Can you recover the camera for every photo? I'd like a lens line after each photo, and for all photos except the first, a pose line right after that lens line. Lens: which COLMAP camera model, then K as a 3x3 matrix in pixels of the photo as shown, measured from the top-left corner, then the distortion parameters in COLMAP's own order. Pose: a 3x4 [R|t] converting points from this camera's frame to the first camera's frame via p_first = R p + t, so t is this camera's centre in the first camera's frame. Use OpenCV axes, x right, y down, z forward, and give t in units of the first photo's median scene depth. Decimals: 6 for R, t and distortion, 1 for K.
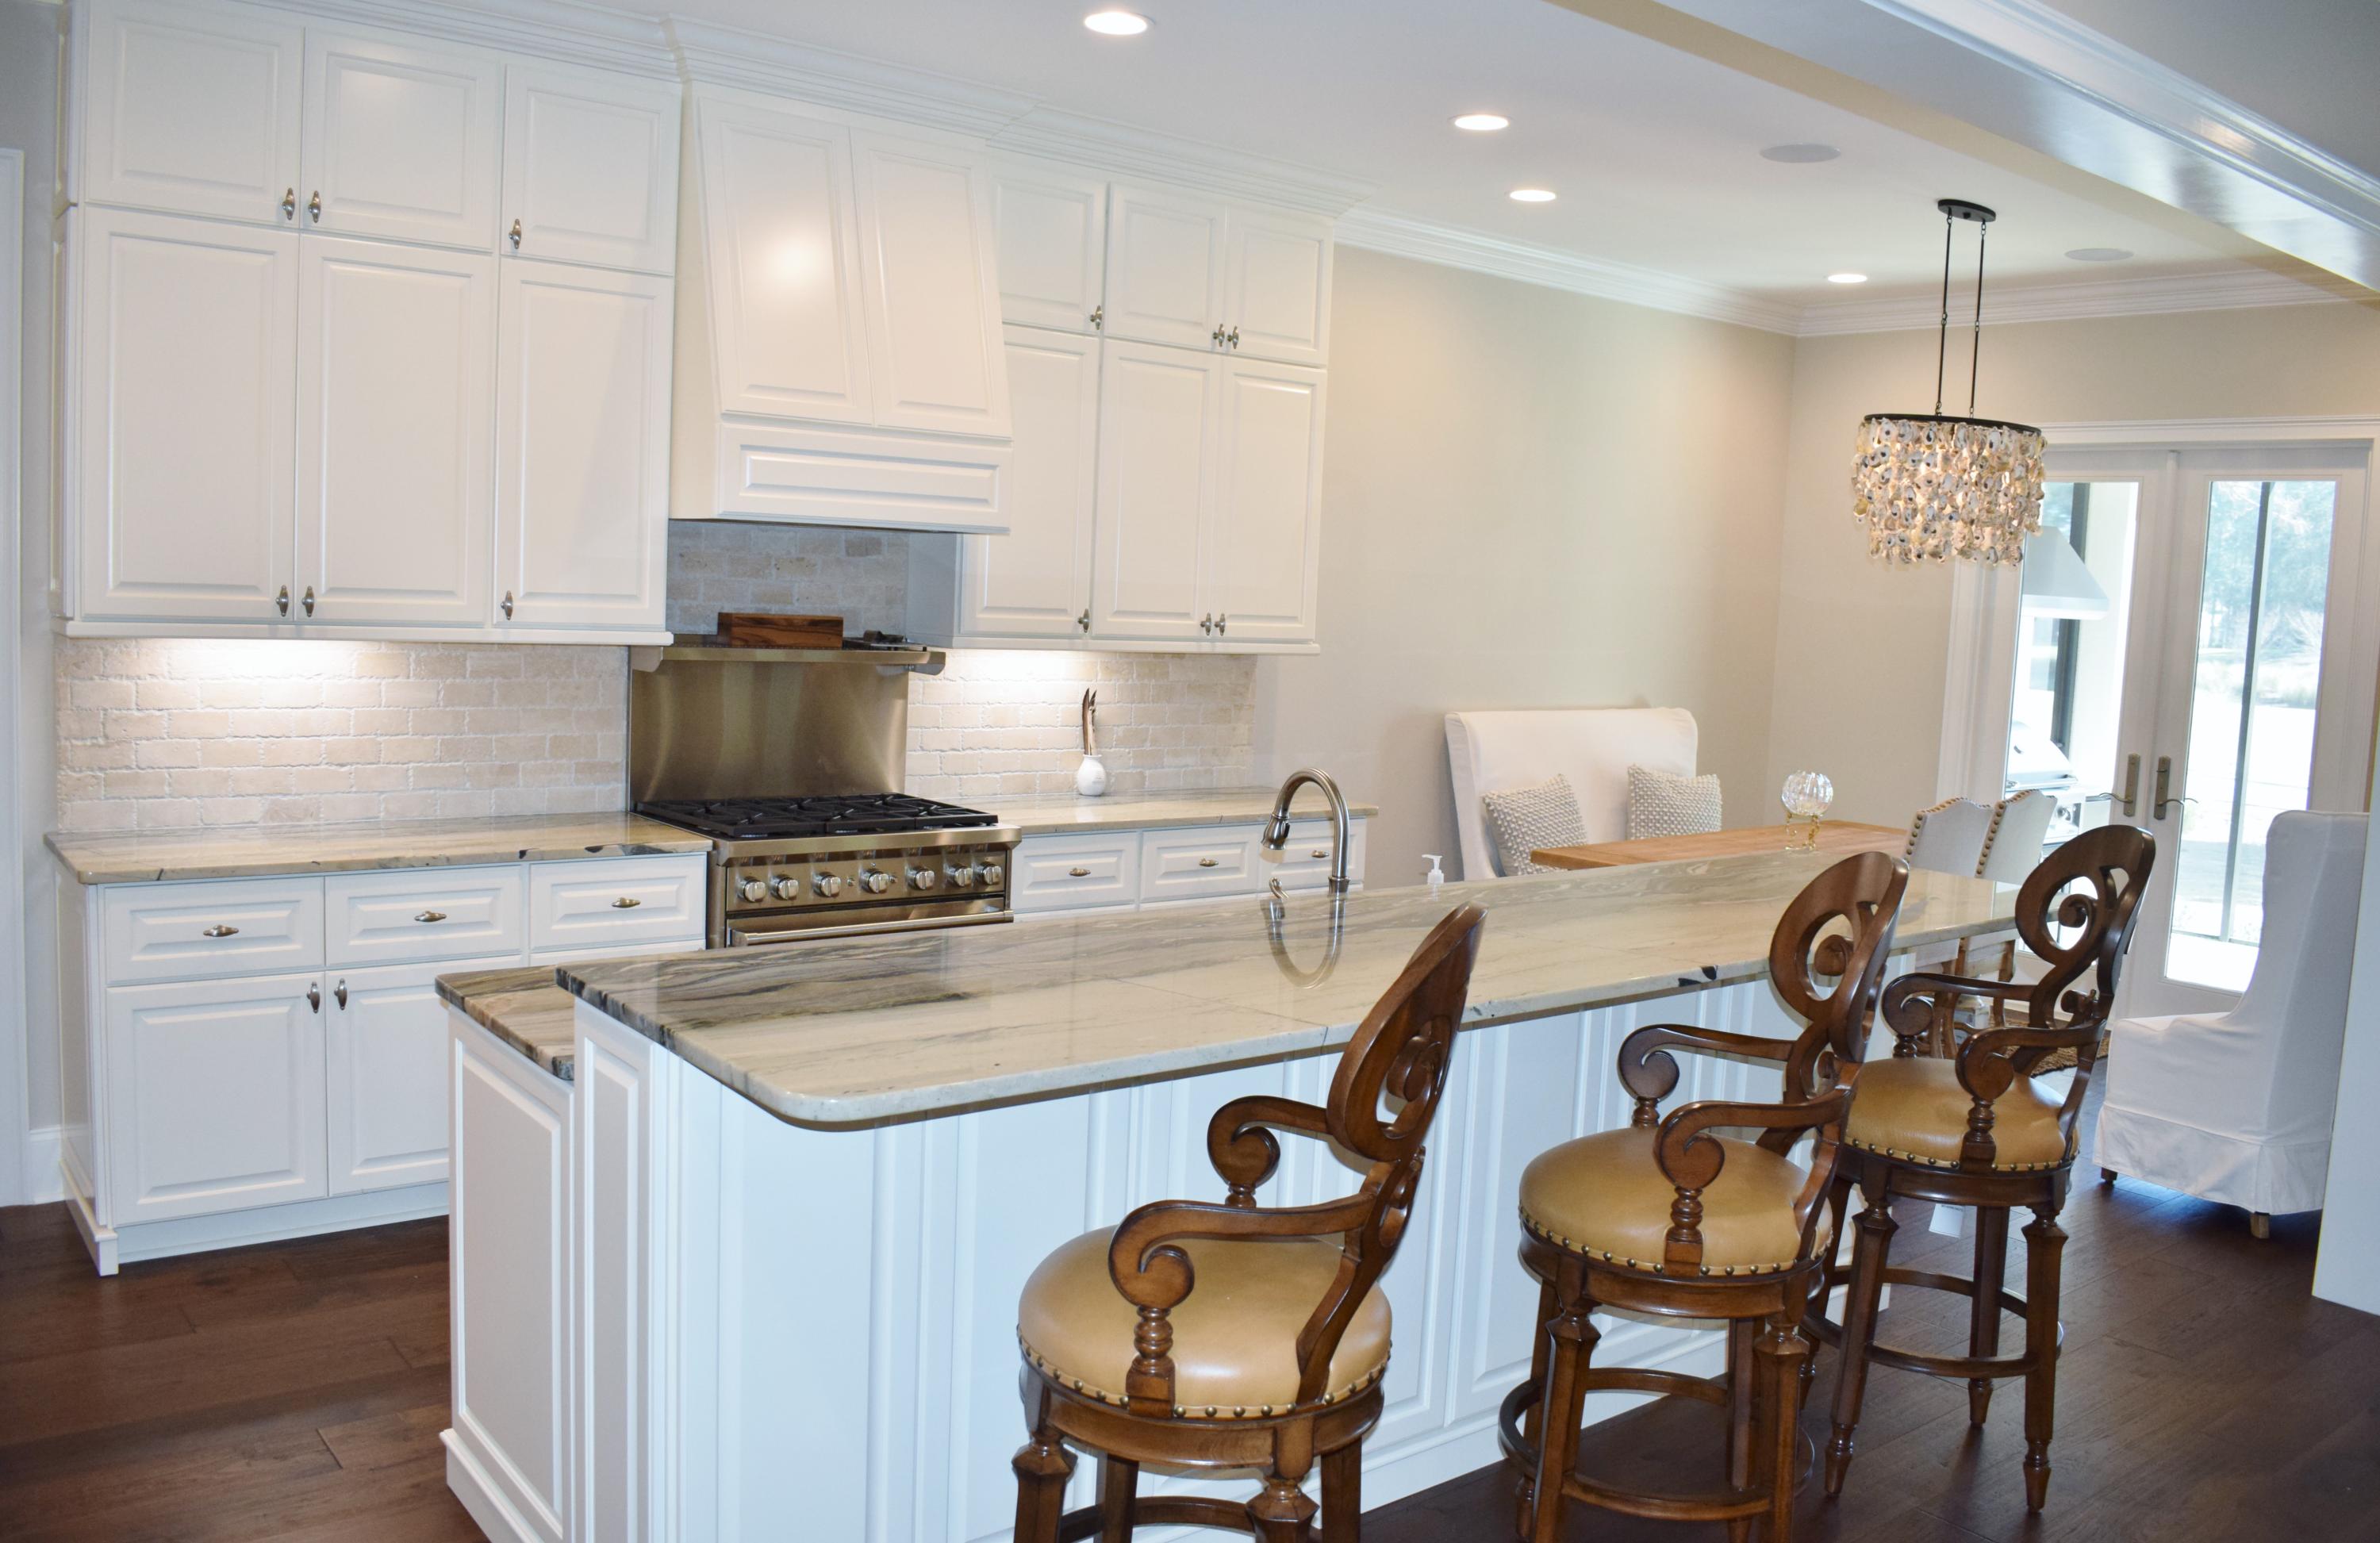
lens RADIAL K [[1868.4, 0, 1190.0], [0, 1868.4, 771.5], [0, 0, 1]] dist [-0.085556, -0.005223]
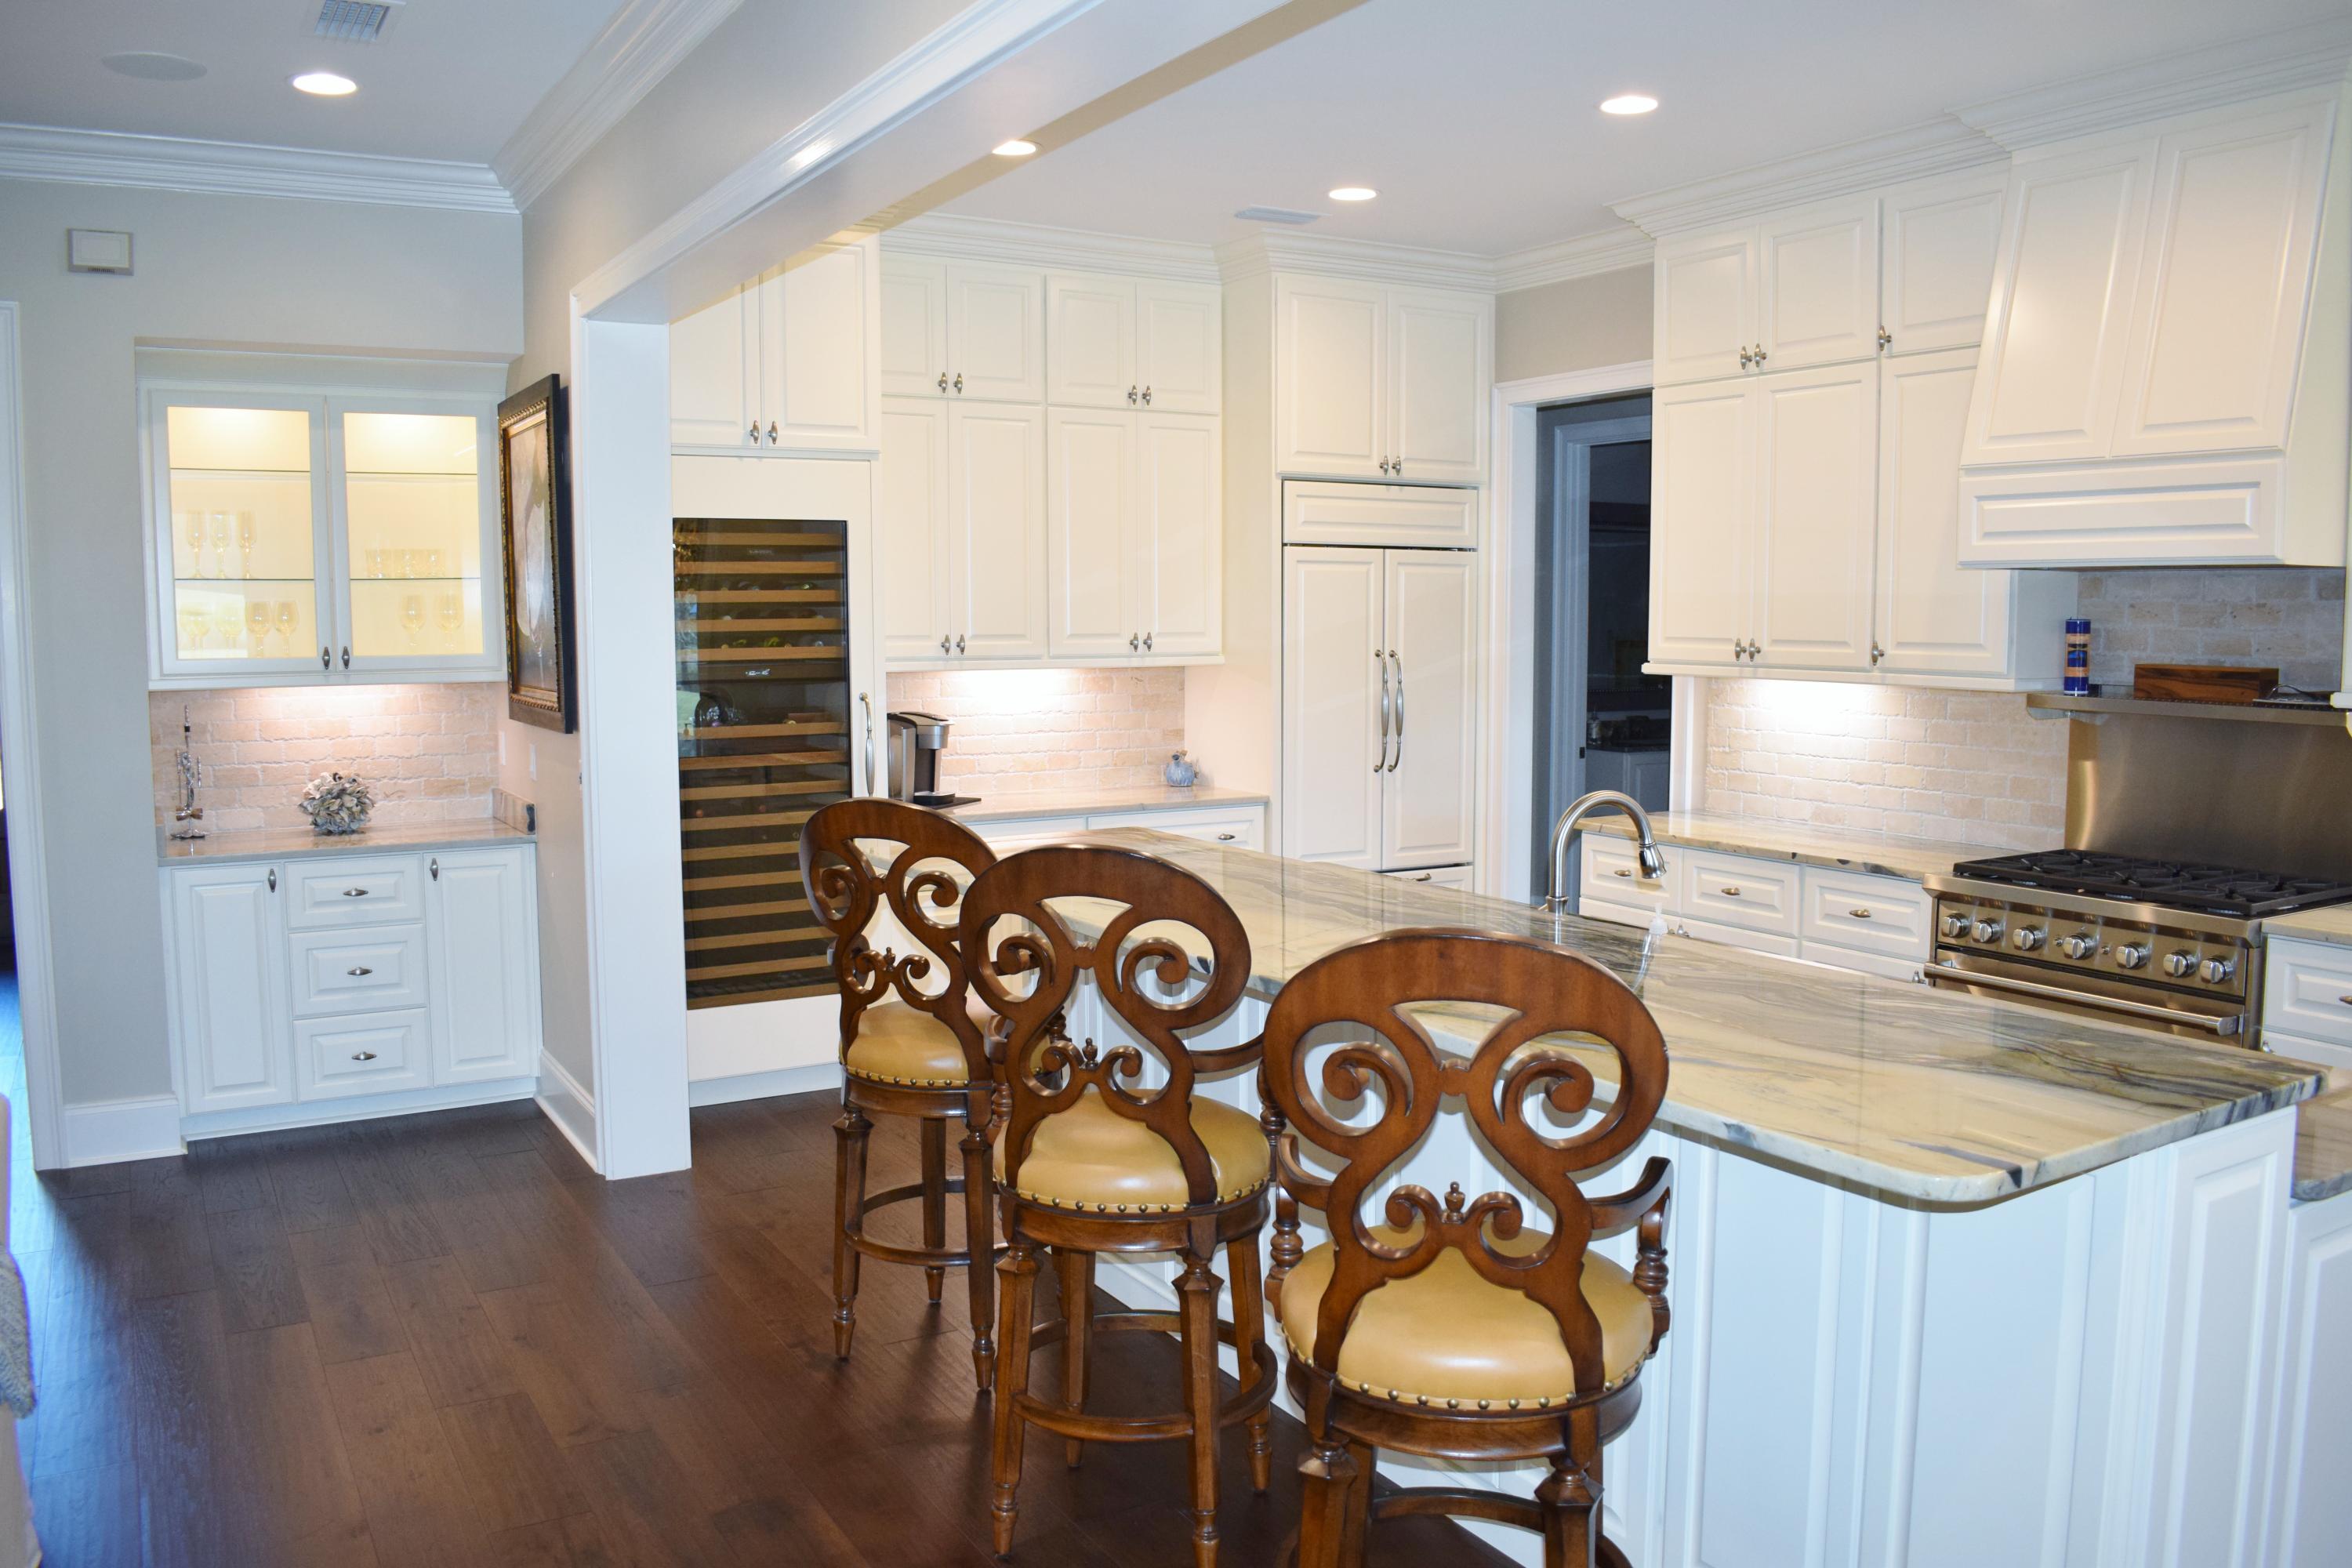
lens RADIAL K [[1840.0, 0, 1176.0], [0, 1840.0, 784.0], [0, 0, 1]] dist [-0.095812, -0.002047]
pose [[-0.137495, 0.052328, -0.989119, 0.701901], [-0.098530, 0.992928, 0.066226, -0.033617], [0.985590, 0.106563, -0.131367, 0.602361]]
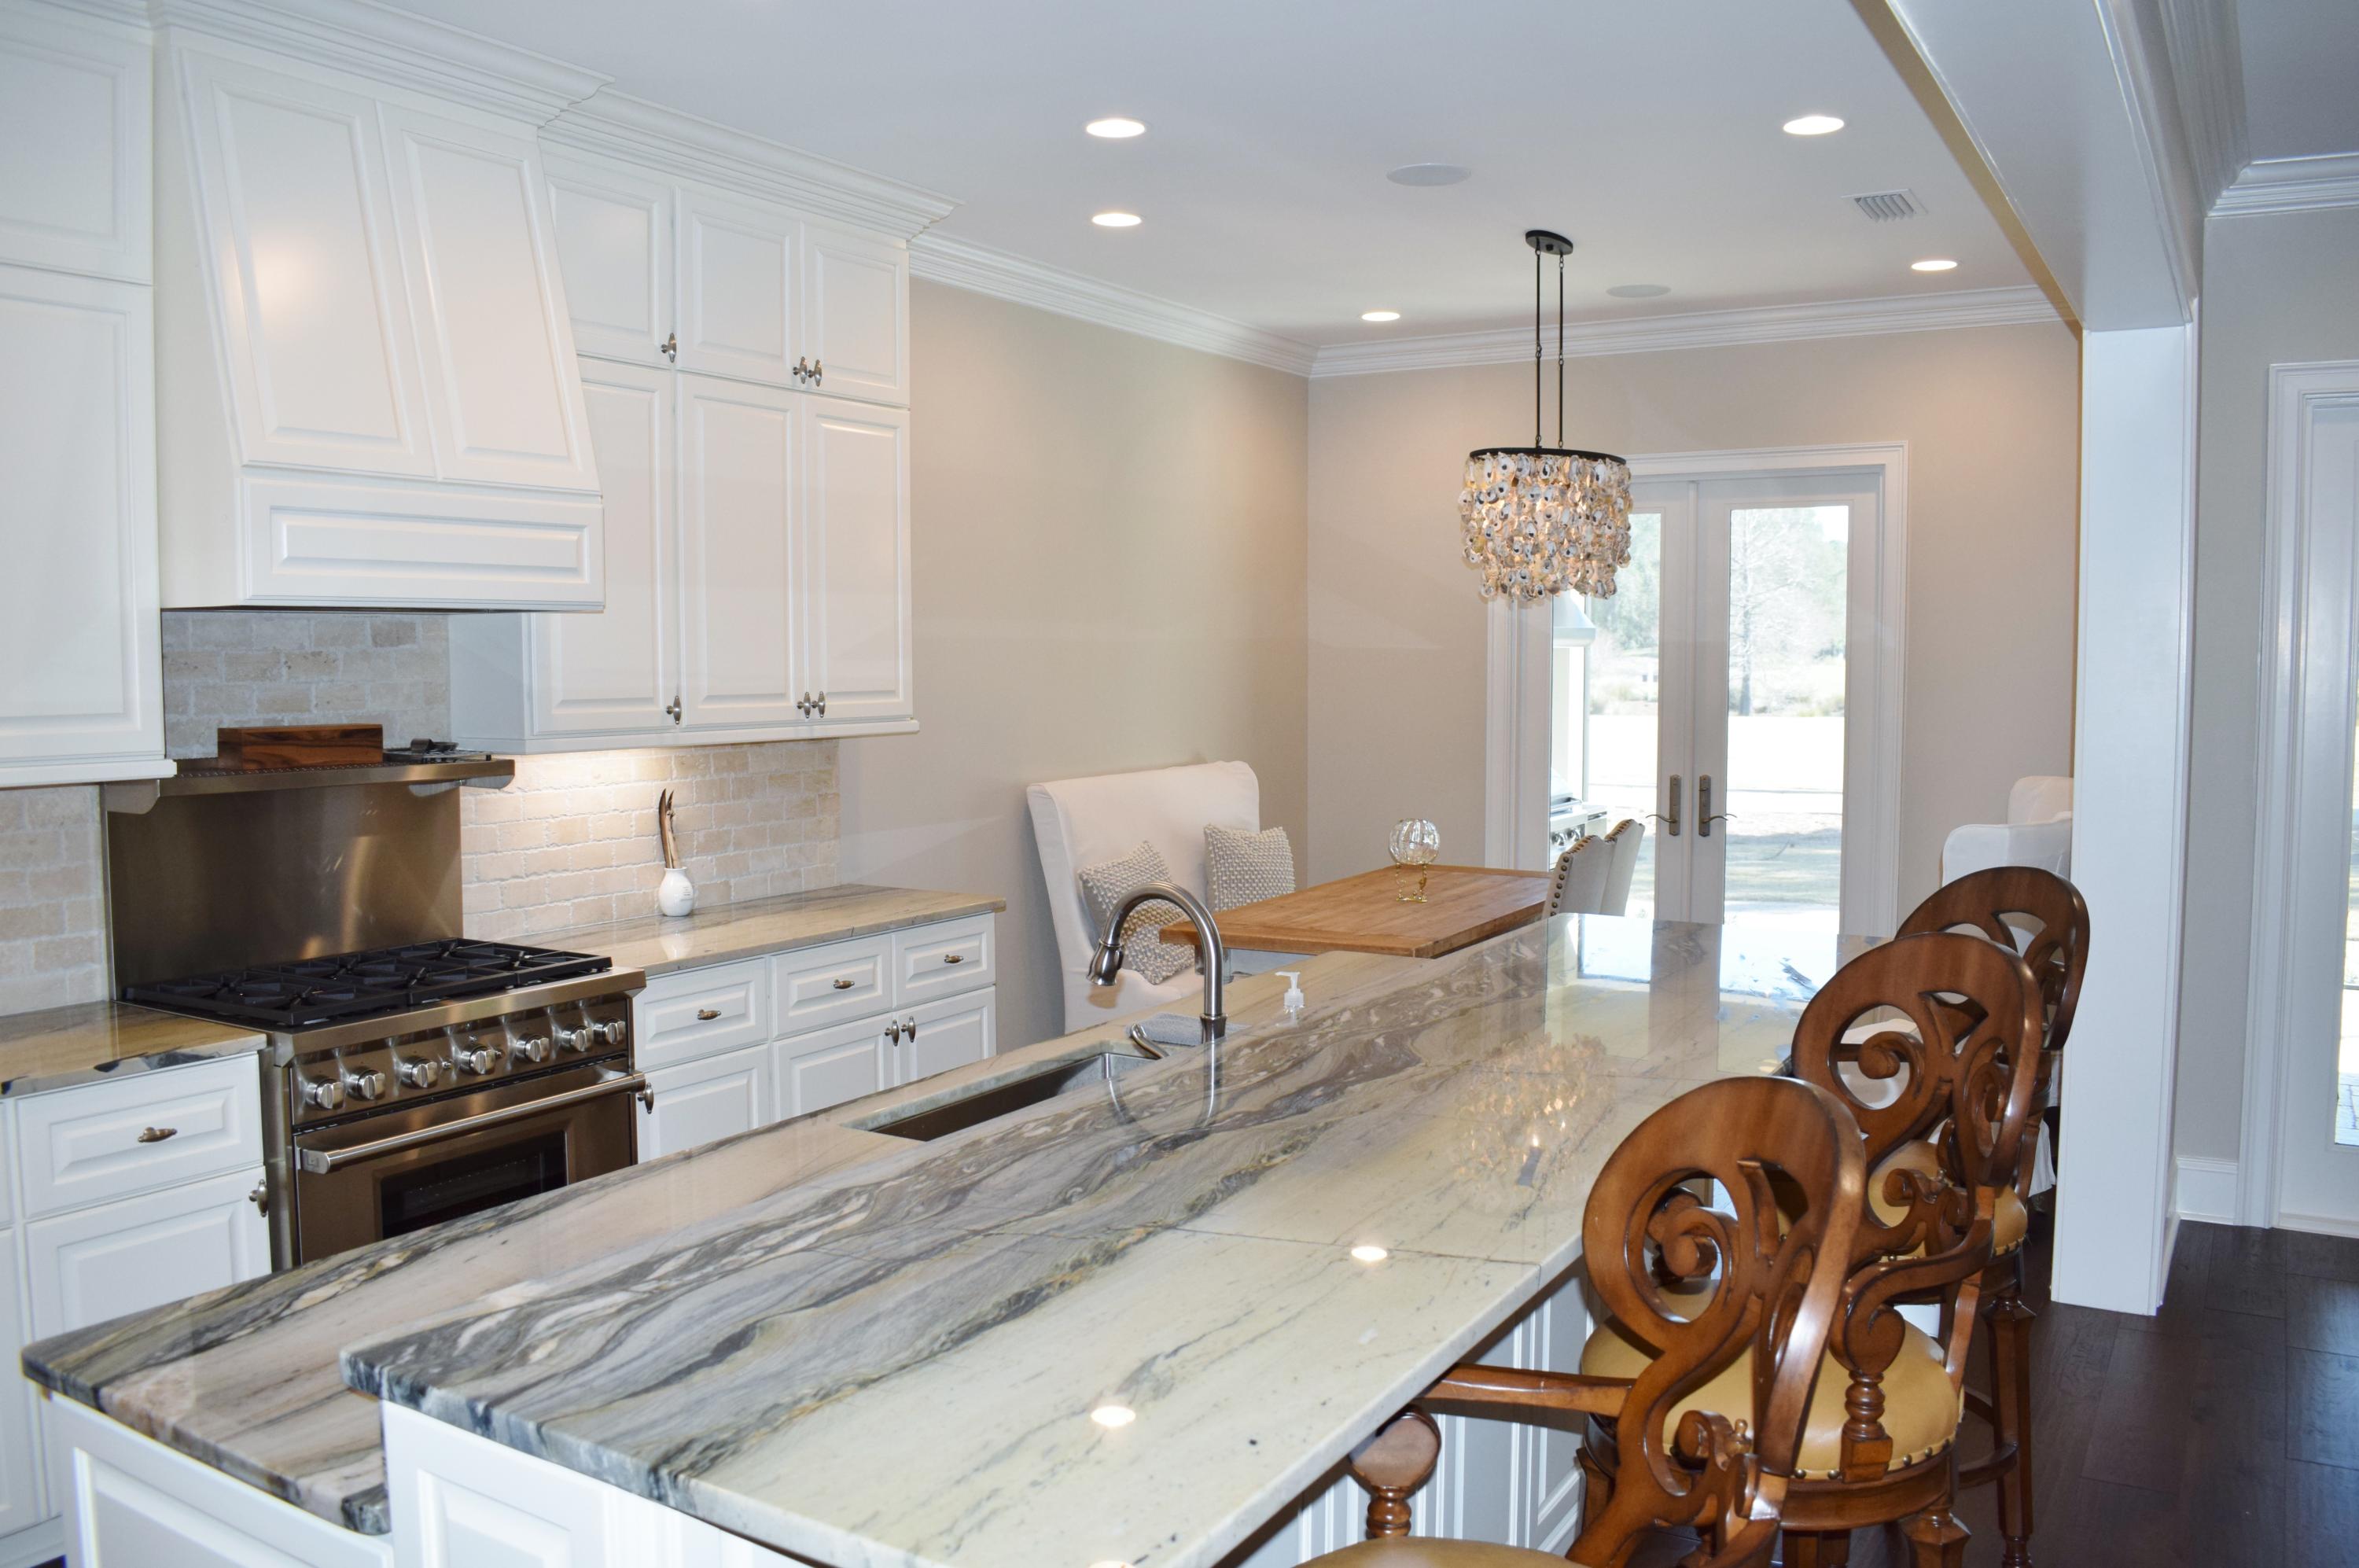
lens RADIAL K [[1829.5, 0, 1179.5], [0, 1829.5, 784.0], [0, 0, 1]] dist [-0.105544, 0.031464]
pose [[0.938001, -0.071217, 0.339237, -0.126776], [0.078523, 0.996881, -0.007838, -0.024722], [-0.337621, 0.033990, 0.940668, 0.169377]]
